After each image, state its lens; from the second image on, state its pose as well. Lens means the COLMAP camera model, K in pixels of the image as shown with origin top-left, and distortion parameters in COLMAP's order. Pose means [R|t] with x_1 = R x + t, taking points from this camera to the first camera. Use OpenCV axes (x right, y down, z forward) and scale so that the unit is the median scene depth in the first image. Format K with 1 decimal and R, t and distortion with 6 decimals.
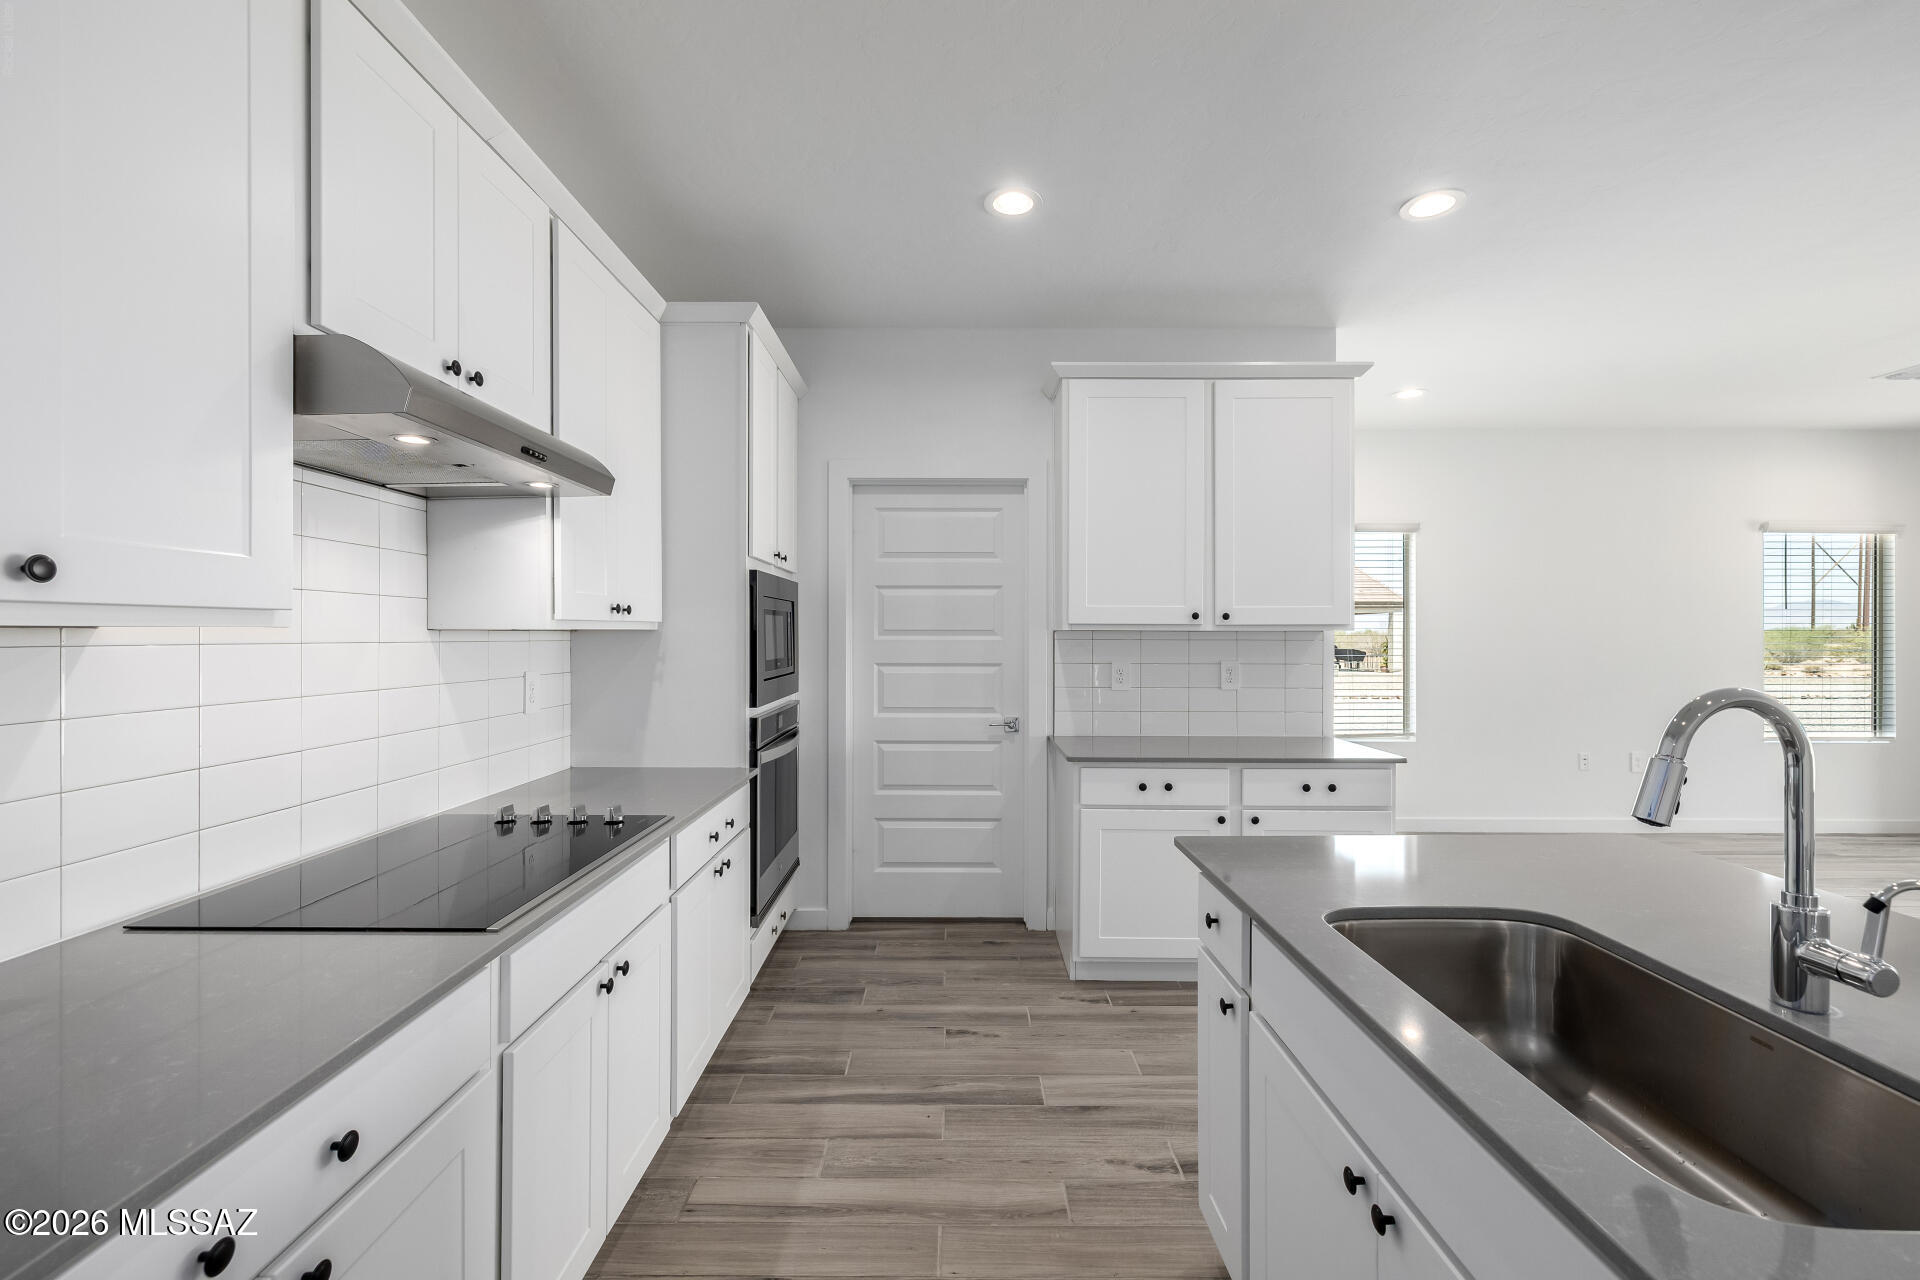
lens RADIAL K [[808.4, 0, 955.4], [0, 808.4, 635.1], [0, 0, 1]] dist [0.000595, -0.000098]
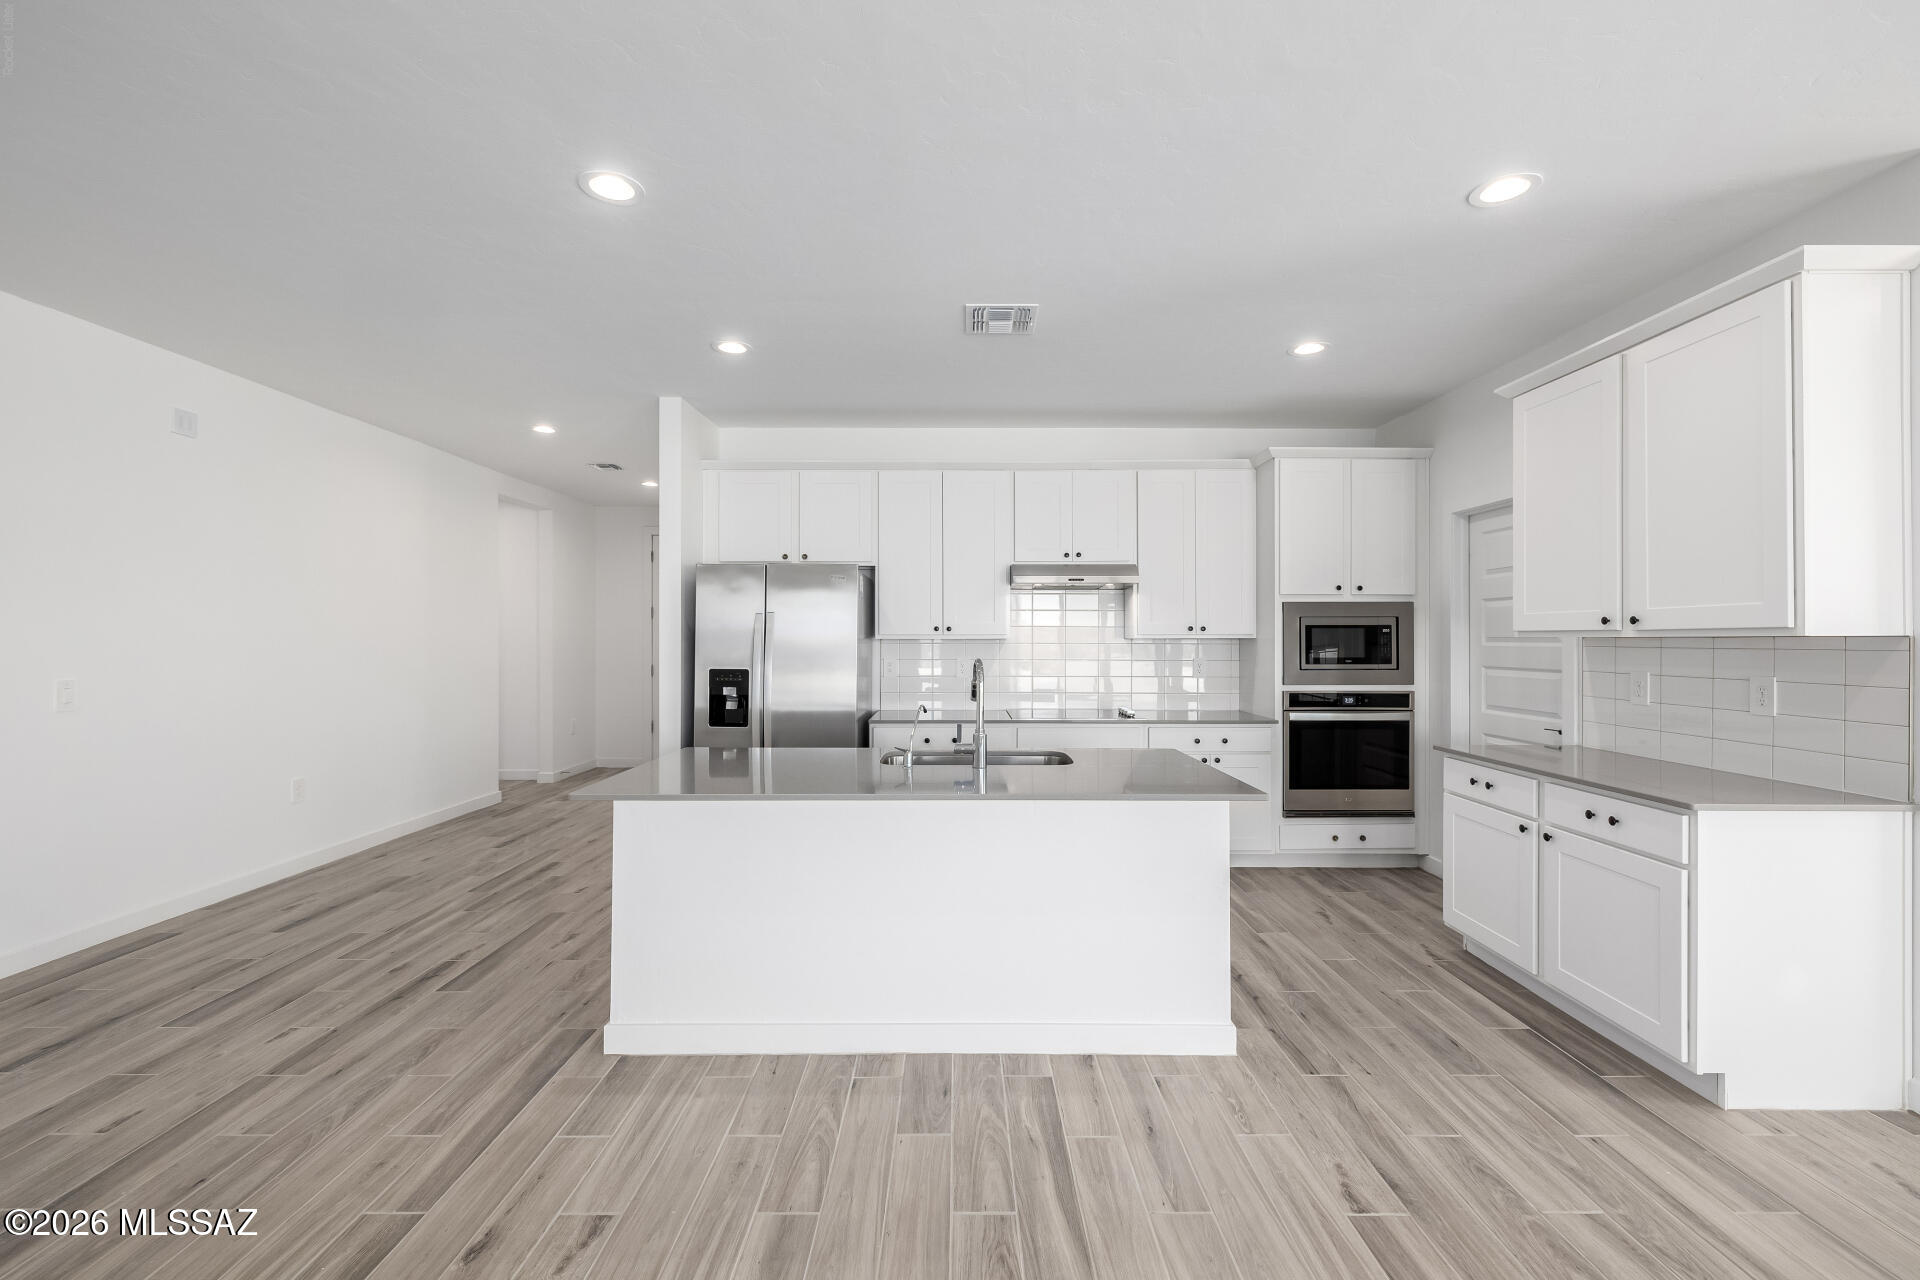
lens RADIAL K [[808.4, 0, 955.4], [0, 808.4, 635.1], [0, 0, 1]] dist [0.000595, -0.000098]
pose [[-0.001430, -0.007008, -0.999974, 1.409641], [-0.002700, 0.999972, -0.007004, 0.000594], [0.999995, 0.002689, -0.001449, 0.326006]]
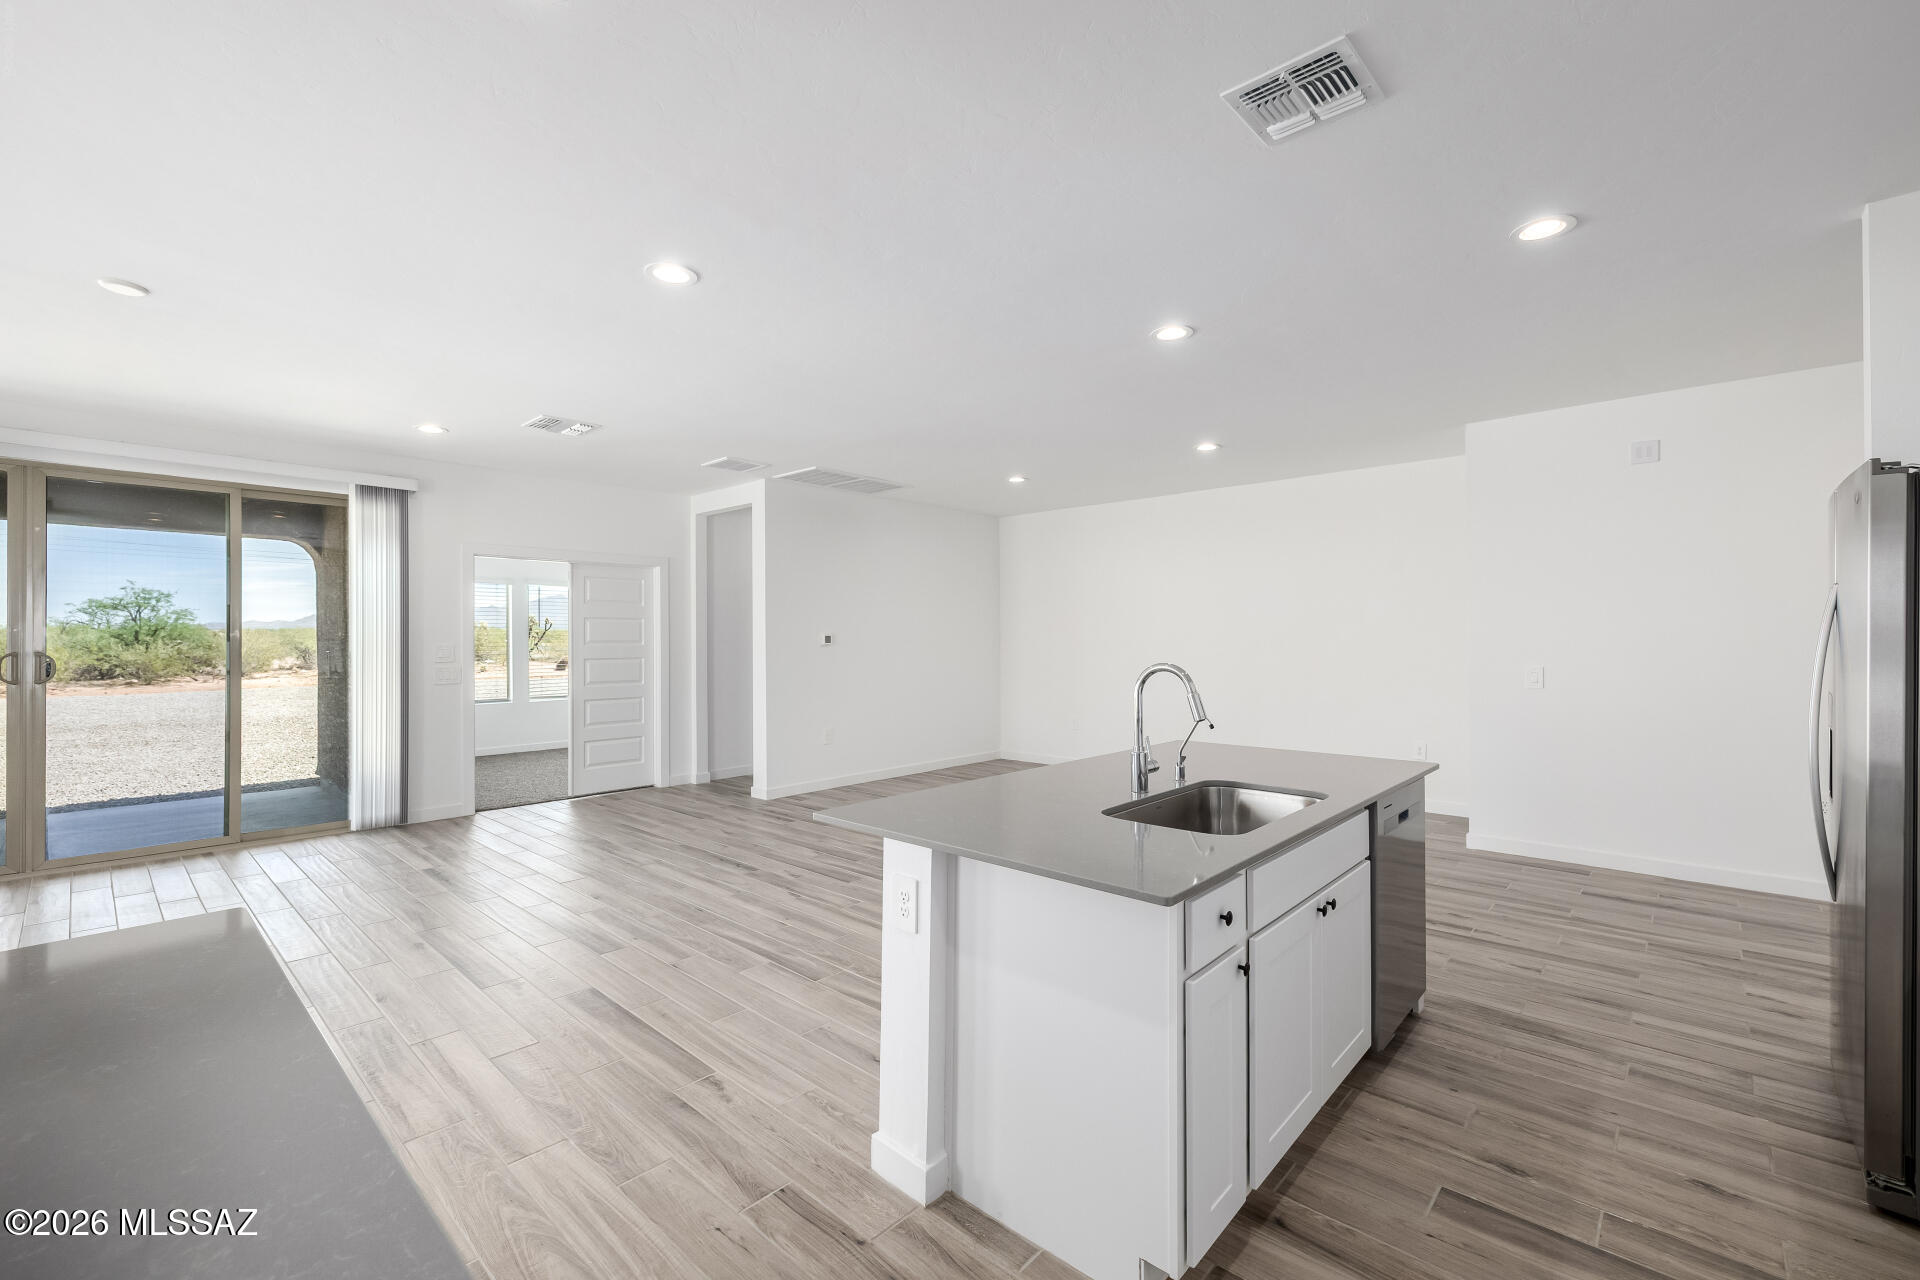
lens RADIAL K [[808.4, 0, 955.4], [0, 808.4, 635.1], [0, 0, 1]] dist [0.000595, -0.000098]
pose [[-0.736750, 0.004456, 0.676150, -0.077428], [0.003820, 0.999990, -0.002428, -0.006365], [-0.676154, 0.000794, -0.736760, 1.136870]]
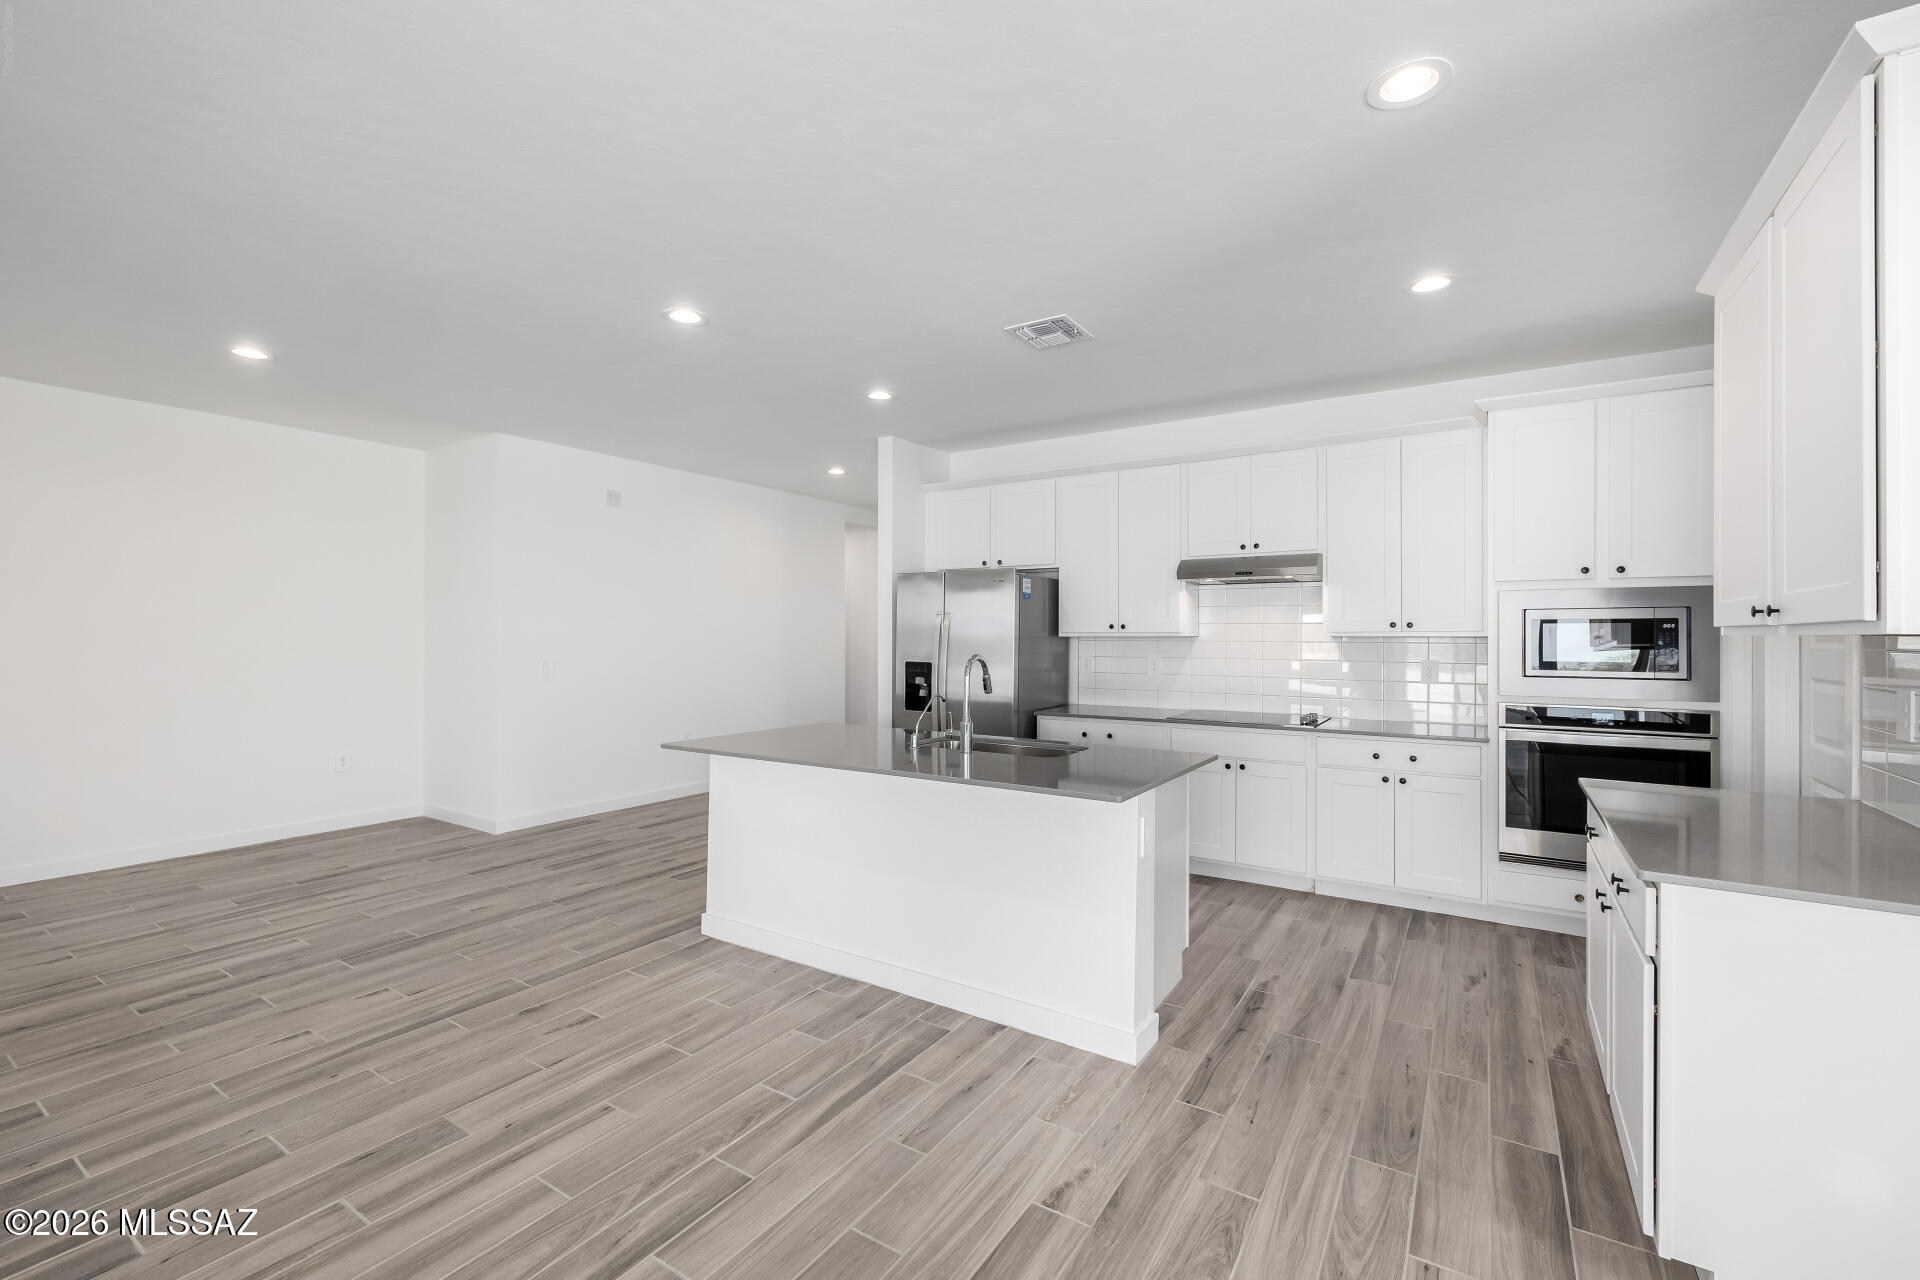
lens RADIAL K [[808.4, 0, 955.4], [0, 808.4, 635.1], [0, 0, 1]] dist [0.000595, -0.000098]
pose [[-0.544772, -0.003411, -0.838577, 1.345677], [-0.004410, 0.999990, -0.001202, -0.003049], [0.838573, 0.003044, -0.544781, 0.970326]]
